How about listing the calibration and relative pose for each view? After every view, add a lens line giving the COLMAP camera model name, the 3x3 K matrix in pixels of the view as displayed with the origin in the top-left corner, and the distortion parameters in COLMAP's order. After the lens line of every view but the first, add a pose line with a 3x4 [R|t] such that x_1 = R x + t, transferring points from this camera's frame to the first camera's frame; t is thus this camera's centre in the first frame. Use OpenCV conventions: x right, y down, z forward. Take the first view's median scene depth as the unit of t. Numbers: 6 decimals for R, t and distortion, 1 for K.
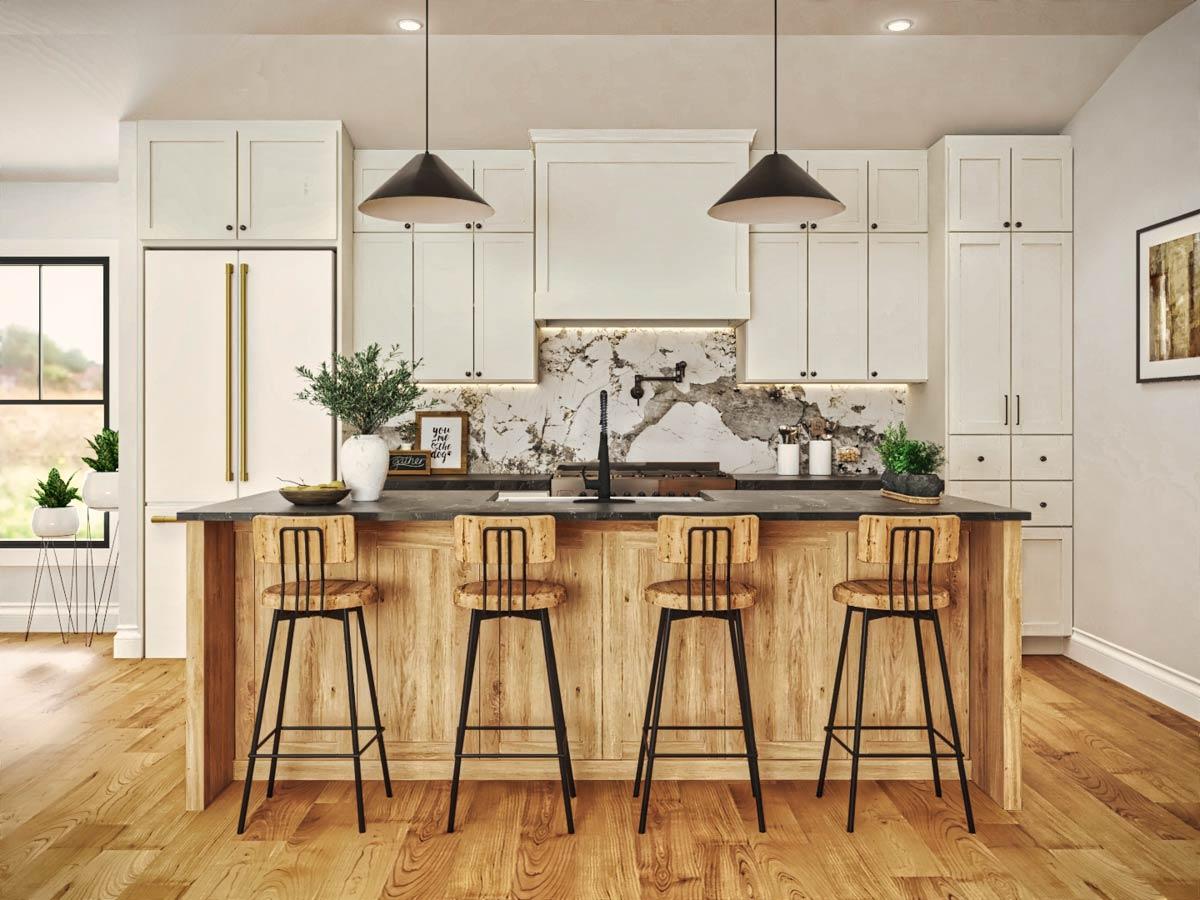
lens RADIAL K [[1039.0, 0, 592.7], [0, 1039.0, 420.7], [0, 0, 1]] dist [0.007073, -0.018508]
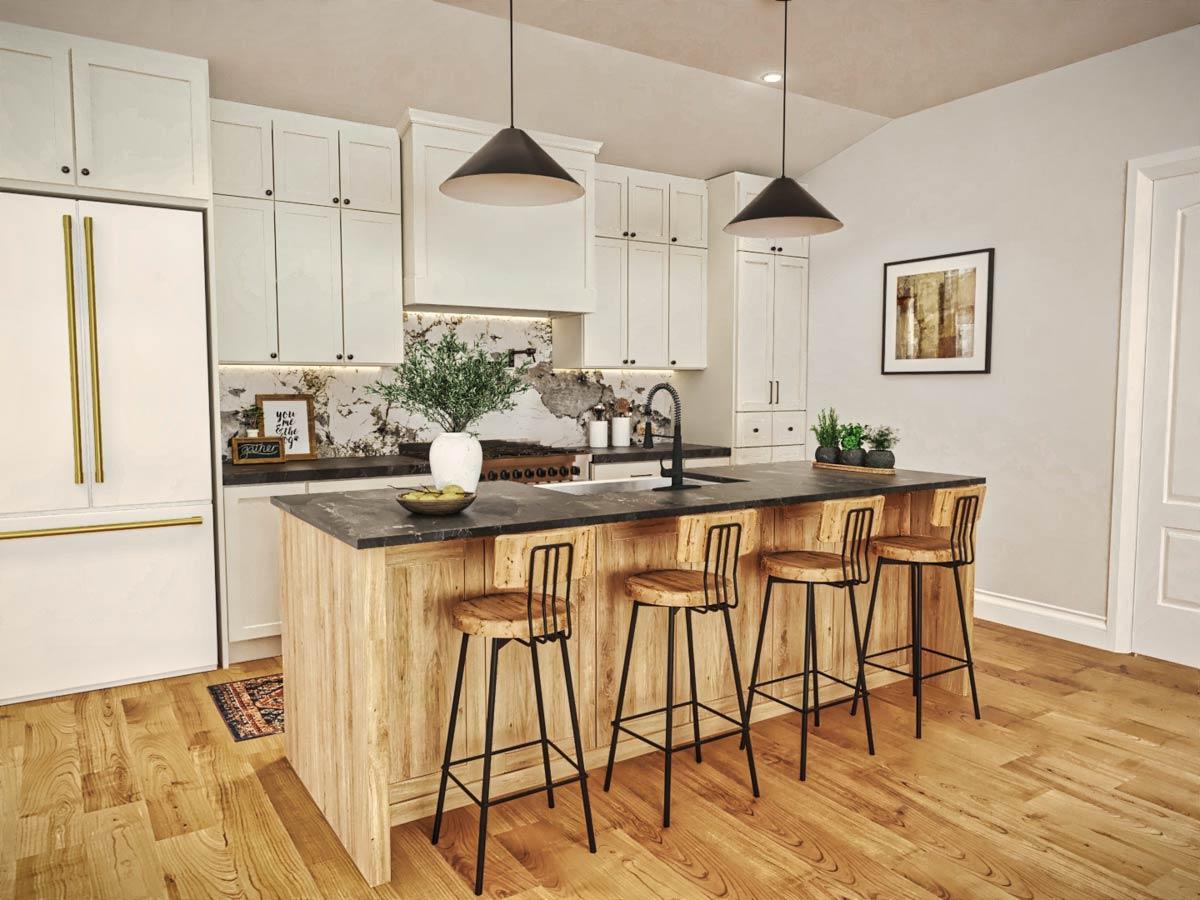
lens RADIAL K [[853.0, 0, 599.5], [0, 853.0, 451.1], [0, 0, 1]] dist [-0.006196, 0.008800]
pose [[0.842140, -0.042009, 0.537621, -0.331539], [0.000532, 0.997025, 0.077072, -0.017754], [-0.539259, -0.064620, 0.839657, 0.191666]]
